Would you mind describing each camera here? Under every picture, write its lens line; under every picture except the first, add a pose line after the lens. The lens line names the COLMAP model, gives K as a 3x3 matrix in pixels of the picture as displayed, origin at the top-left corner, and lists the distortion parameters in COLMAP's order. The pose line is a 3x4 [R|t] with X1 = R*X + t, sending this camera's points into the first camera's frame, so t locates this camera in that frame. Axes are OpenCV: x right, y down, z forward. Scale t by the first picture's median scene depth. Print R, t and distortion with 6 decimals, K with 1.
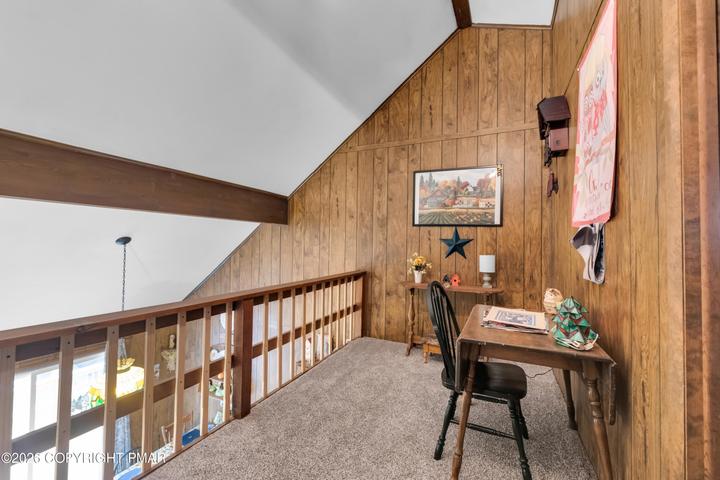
lens RADIAL K [[306.2, 0, 358.3], [0, 306.2, 236.2], [0, 0, 1]] dist [0.001380, -0.001123]
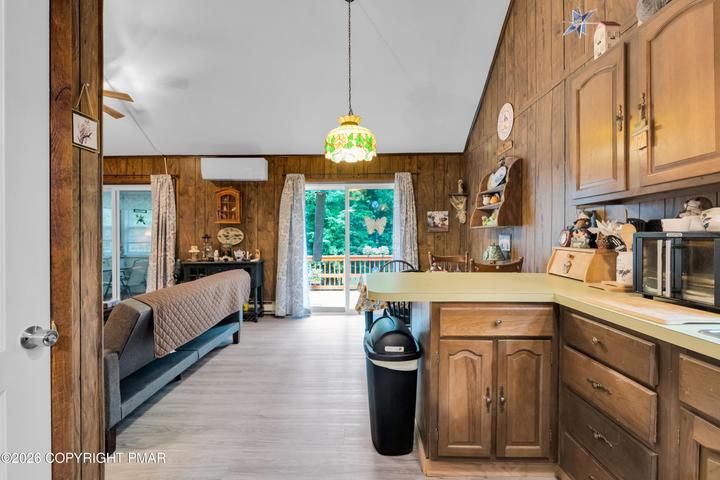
lens RADIAL K [[318.5, 0, 355.1], [0, 318.5, 240.8], [0, 0, 1]] dist [0.003219, -0.001980]
pose [[0.405695, -0.011265, -0.913939, 0.126704], [0.029648, 0.999560, 0.000840, 0.729952], [0.913528, -0.027437, 0.405850, 0.554790]]
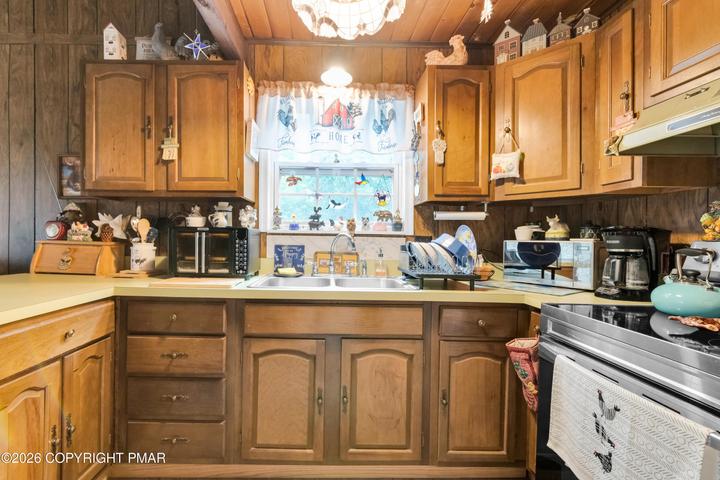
lens RADIAL K [[318.5, 0, 326.8], [0, 318.5, 241.4], [0, 0, 1]] dist [0.003219, -0.001980]
pose [[0.900028, -0.007651, 0.435766, -0.094595], [-0.007146, 0.999452, 0.032306, 0.735484], [-0.435774, -0.032191, 0.899480, 0.482087]]
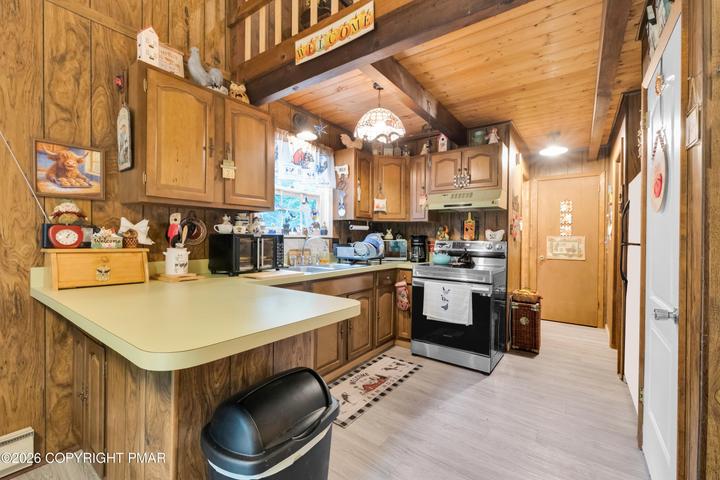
lens RADIAL K [[306.2, 0, 354.5], [0, 306.2, 239.5], [0, 0, 1]] dist [0.001380, -0.001123]
pose [[0.189149, -0.022241, 0.981697, -0.632612], [-0.024346, 0.999330, 0.027332, 0.719355], [-0.981647, -0.029070, 0.188481, 0.697886]]
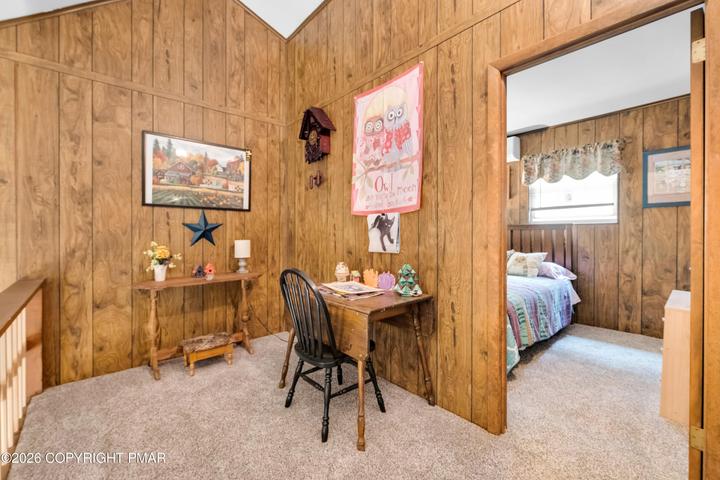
lens RADIAL K [[306.2, 0, 347.7], [0, 306.2, 233.4], [0, 0, 1]] dist [0.001380, -0.001123]
pose [[0.404897, -0.023436, 0.914062, -0.301715], [-0.011246, 0.999468, 0.030607, 0.005648], [-0.914293, -0.022673, 0.404419, 0.262619]]
